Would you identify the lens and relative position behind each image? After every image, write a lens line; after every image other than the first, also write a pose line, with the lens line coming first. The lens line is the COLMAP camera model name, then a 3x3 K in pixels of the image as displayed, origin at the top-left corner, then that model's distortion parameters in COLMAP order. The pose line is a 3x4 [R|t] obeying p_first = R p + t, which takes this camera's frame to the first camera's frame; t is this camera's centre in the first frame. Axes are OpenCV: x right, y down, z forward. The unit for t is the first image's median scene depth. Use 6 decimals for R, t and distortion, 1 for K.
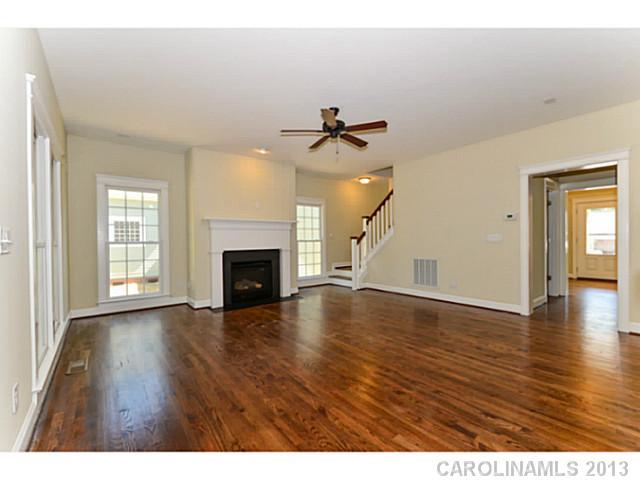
lens RADIAL K [[285.9, 0, 319.2], [0, 285.9, 238.9], [0, 0, 1]] dist [0.003833, -0.001348]
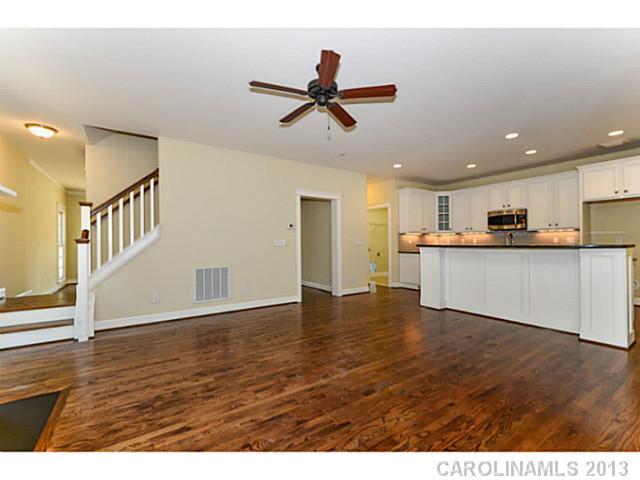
lens RADIAL K [[285.9, 0, 320.3], [0, 285.9, 243.9], [0, 0, 1]] dist [0.003833, -0.001348]
pose [[0.057677, 0.005522, 0.998320, -0.469749], [0.006050, 0.999964, -0.005880, 0.007535], [-0.998317, 0.006379, 0.057641, 0.666796]]
